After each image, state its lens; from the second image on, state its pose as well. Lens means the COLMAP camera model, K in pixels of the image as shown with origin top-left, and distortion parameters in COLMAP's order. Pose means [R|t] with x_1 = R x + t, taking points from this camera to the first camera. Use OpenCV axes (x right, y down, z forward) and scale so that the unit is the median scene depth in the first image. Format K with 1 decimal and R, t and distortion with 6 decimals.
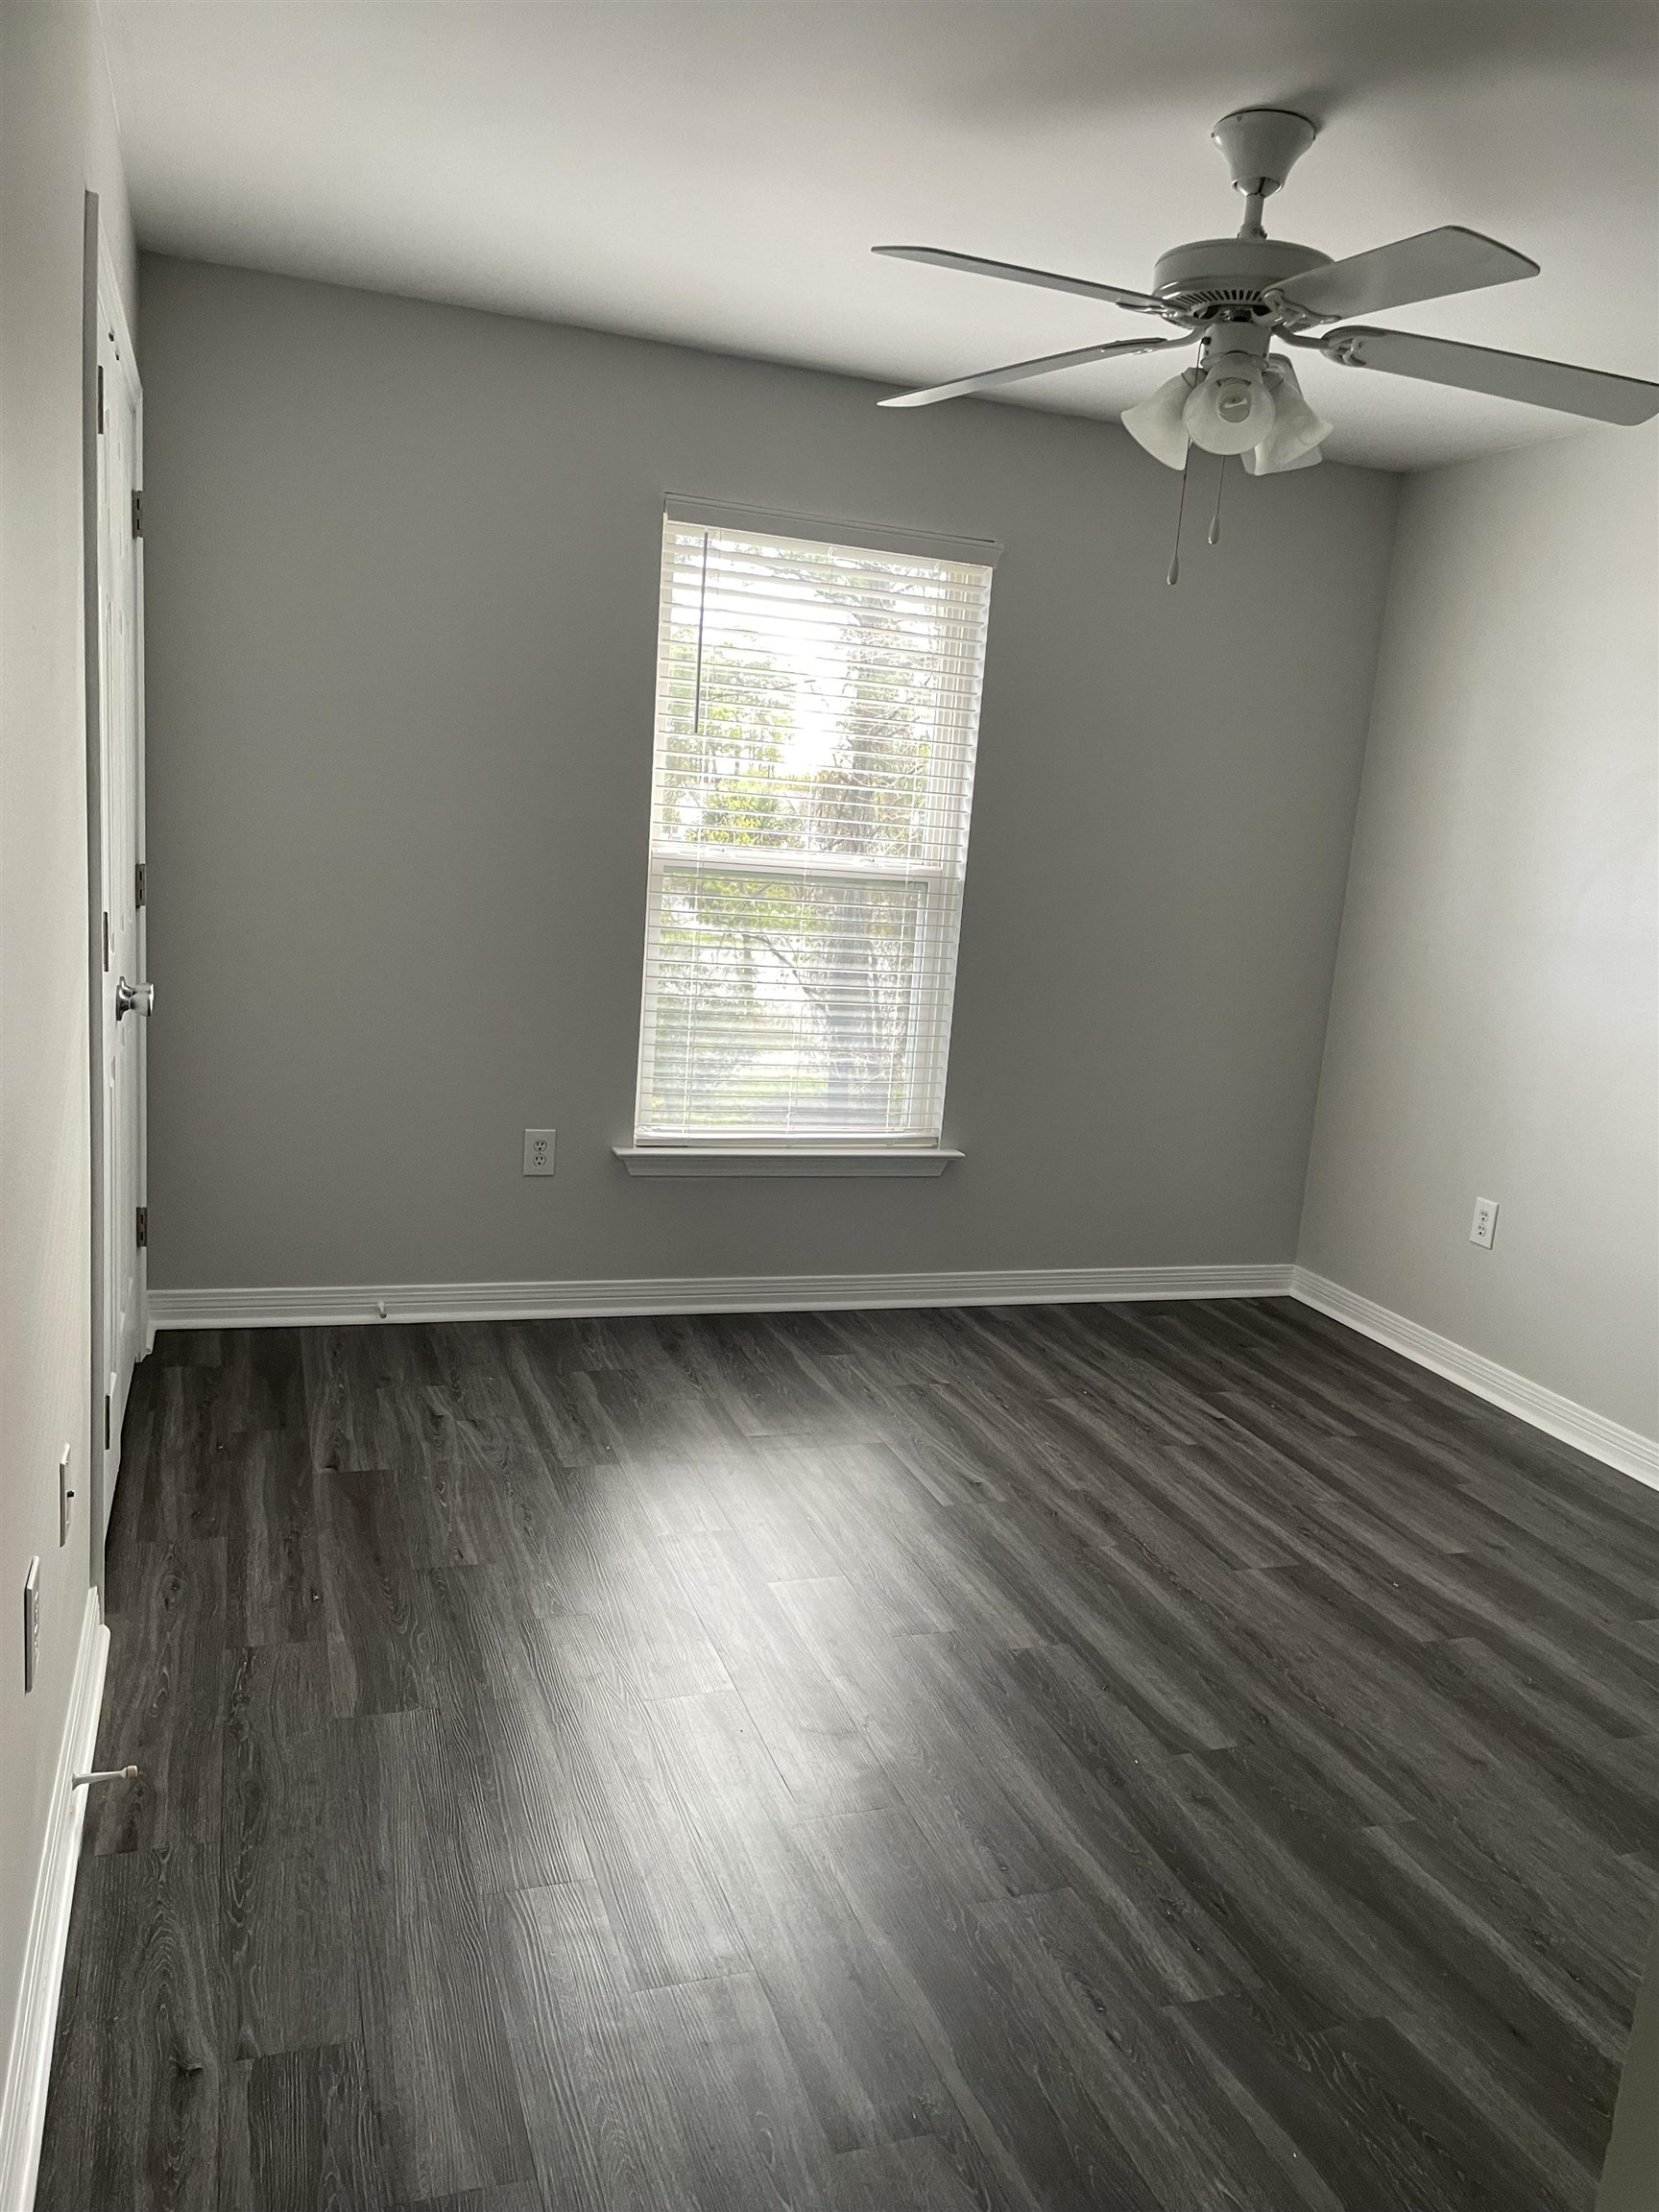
lens RADIAL K [[1609.2, 0, 845.8], [0, 1609.2, 1106.4], [0, 0, 1]] dist [0.108367, -0.127906]
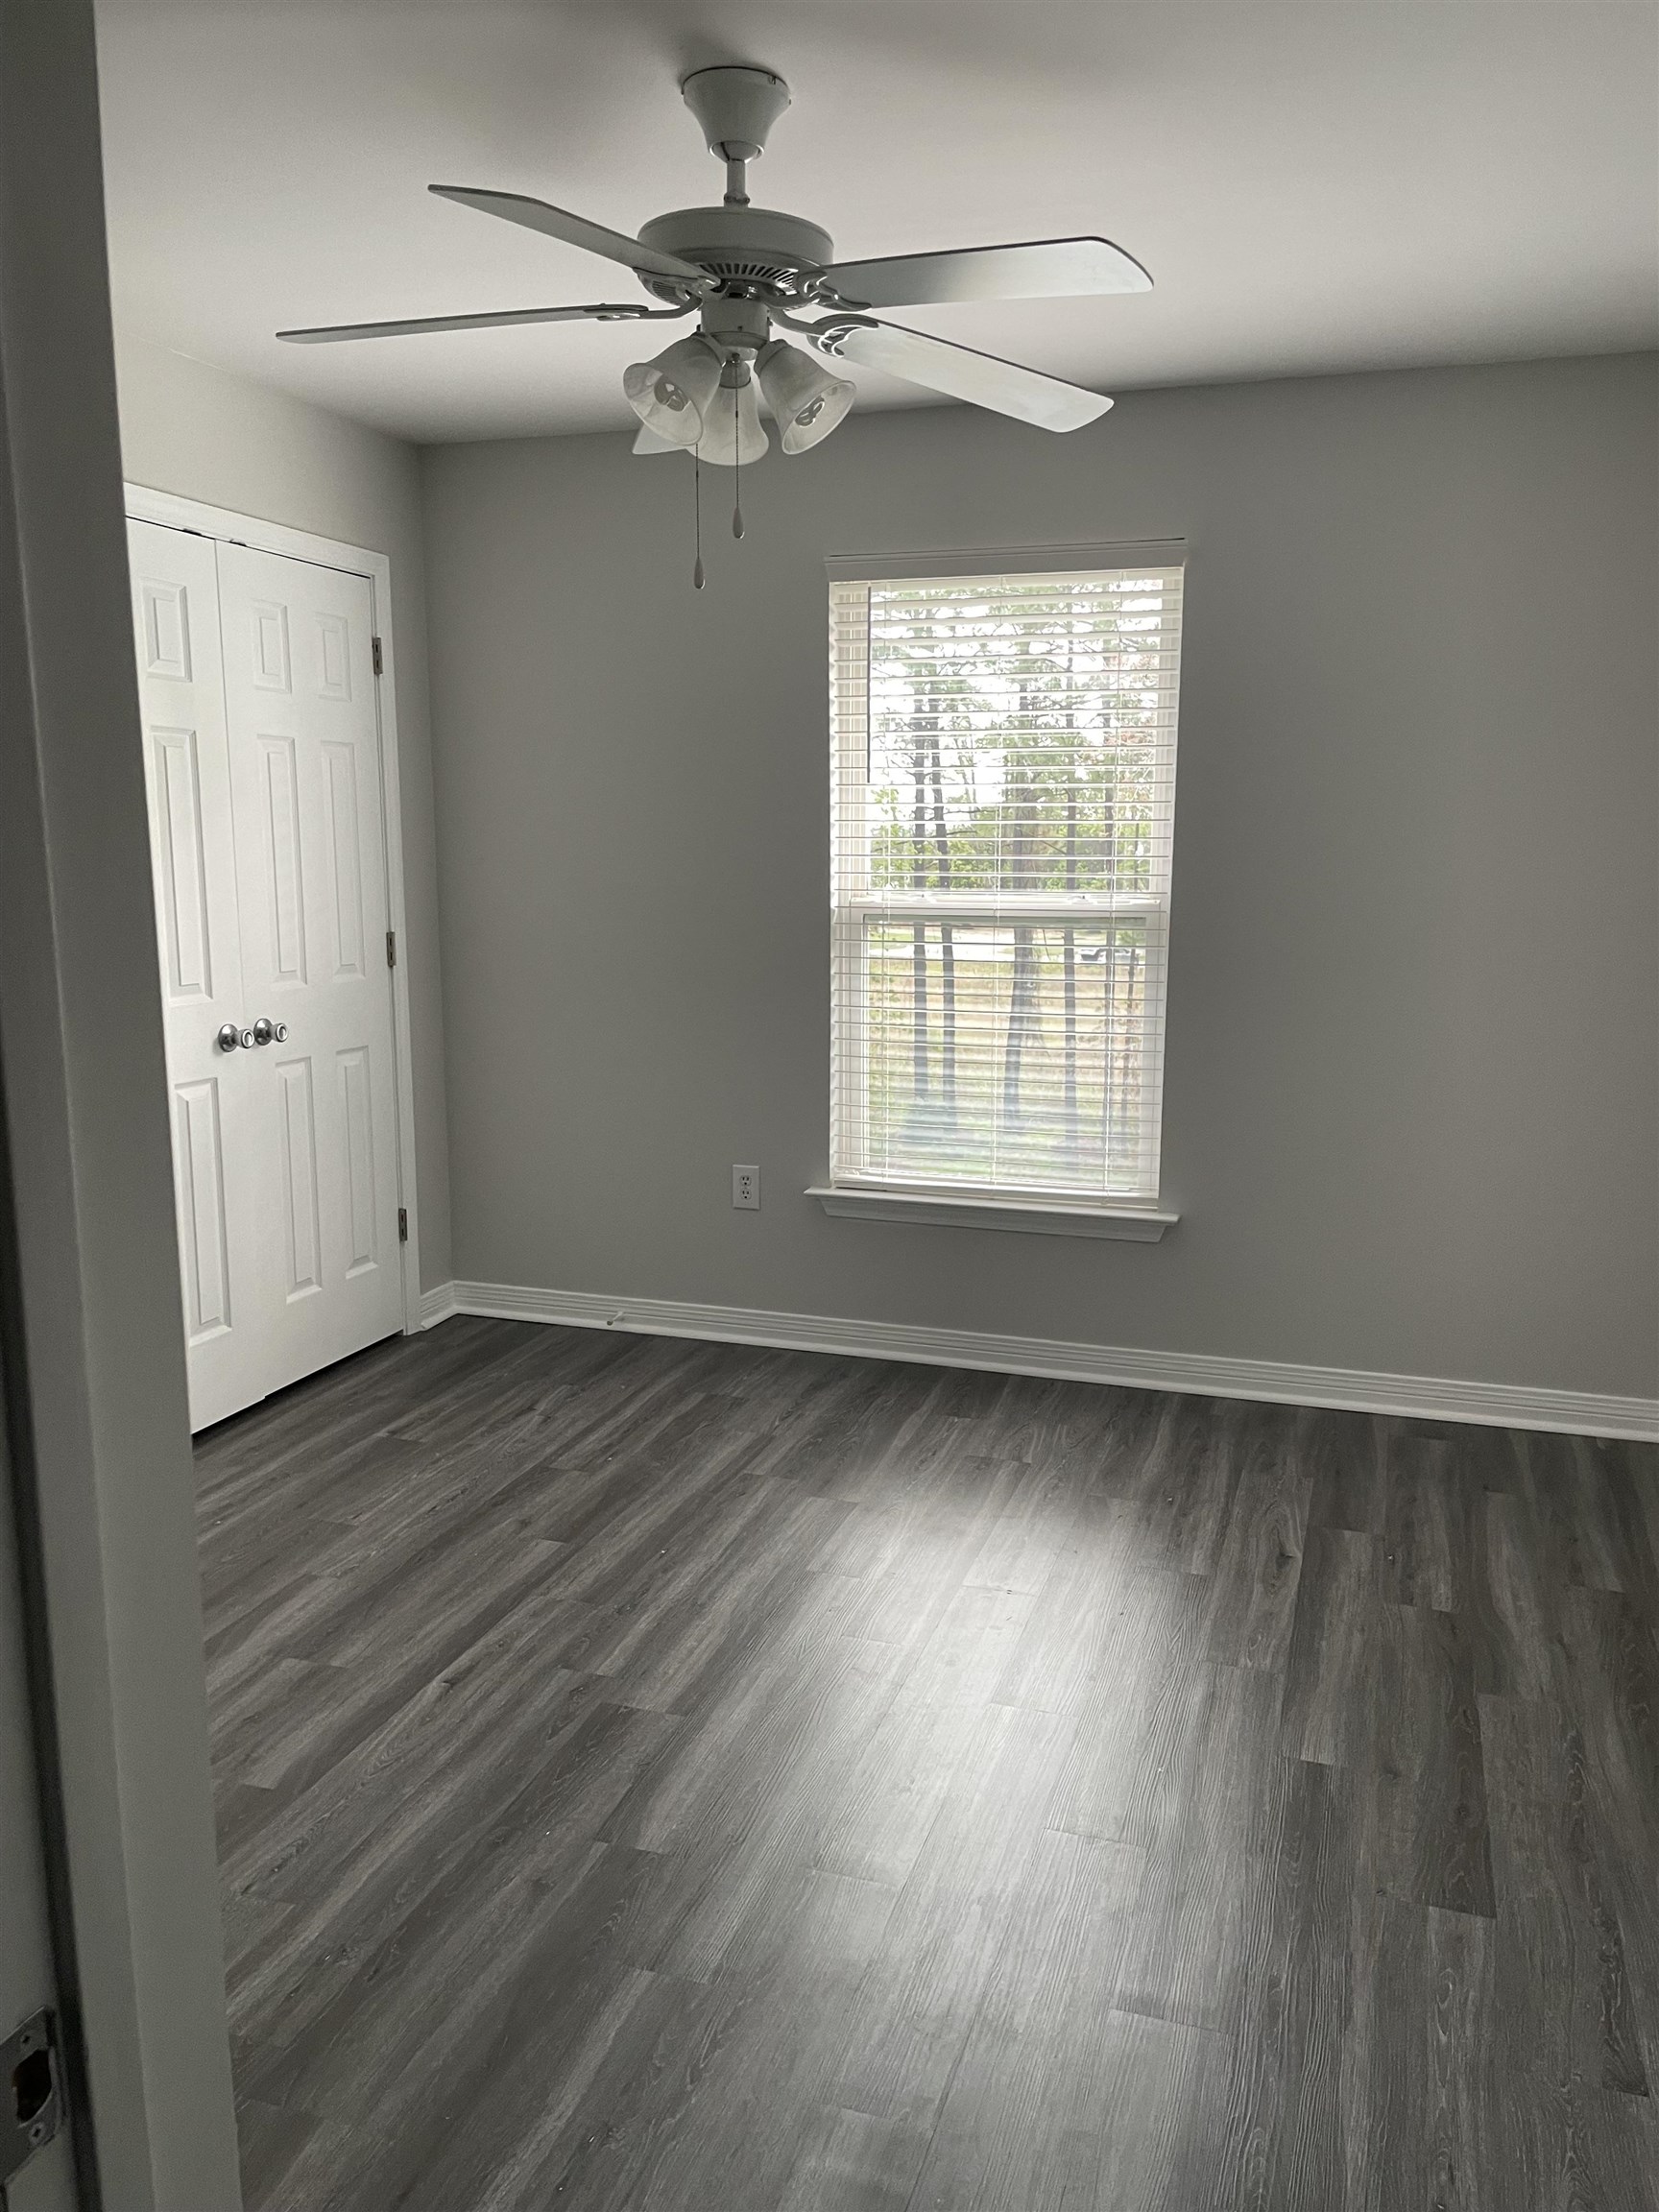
lens RADIAL K [[1609.2, 0, 845.8], [0, 1609.2, 1106.4], [0, 0, 1]] dist [0.108367, -0.127906]
pose [[0.800493, 0.025504, -0.598799, 0.508334], [-0.050214, 0.998435, -0.024602, -0.001918], [0.597235, 0.049762, 0.800521, 0.189707]]
